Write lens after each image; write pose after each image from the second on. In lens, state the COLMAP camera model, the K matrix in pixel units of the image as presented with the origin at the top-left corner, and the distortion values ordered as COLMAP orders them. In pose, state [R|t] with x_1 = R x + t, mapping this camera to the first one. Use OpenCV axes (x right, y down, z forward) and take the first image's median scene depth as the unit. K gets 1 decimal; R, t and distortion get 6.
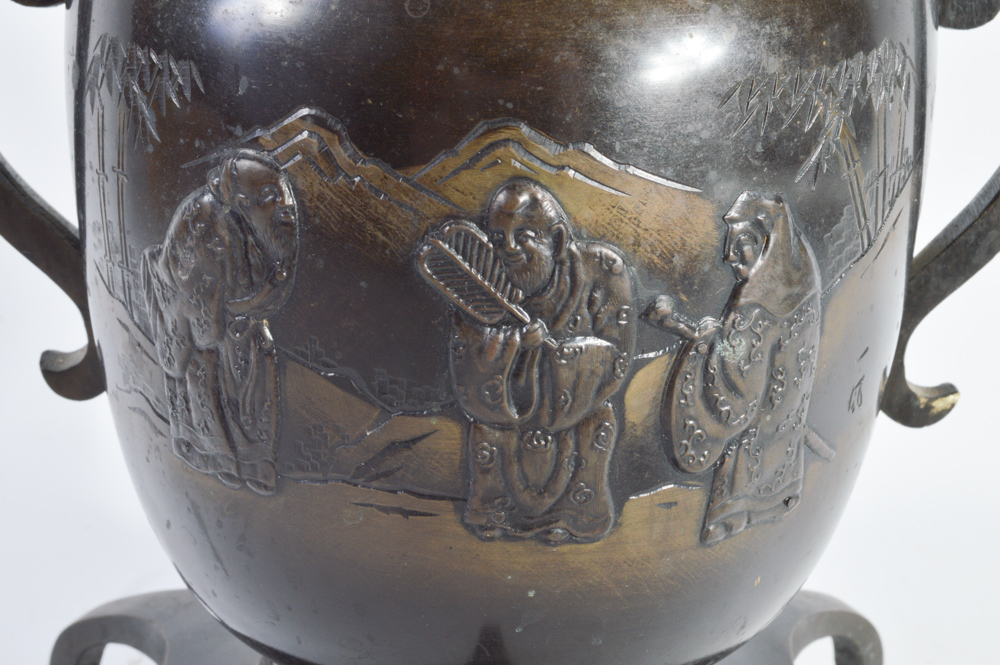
lens RADIAL K [[1758.9, 0, 502.6], [0, 1758.9, 334.6], [0, 0, 1]] dist [-0.017382, 0.000000]
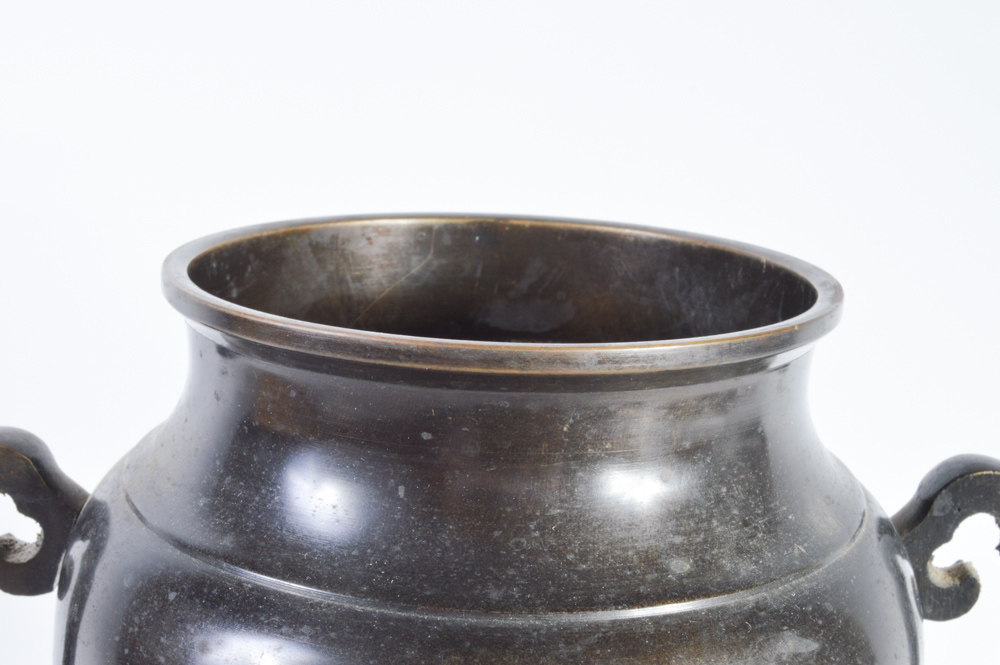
lens RADIAL K [[1532.2, 0, 495.8], [0, 1532.2, 331.2], [0, 0, 1]] dist [-0.047559, 0.000000]
pose [[0.999070, 0.011499, 0.041566, -0.043085], [-0.006362, 0.992552, -0.121658, -0.275334], [-0.042655, 0.121281, 0.991701, 0.125789]]
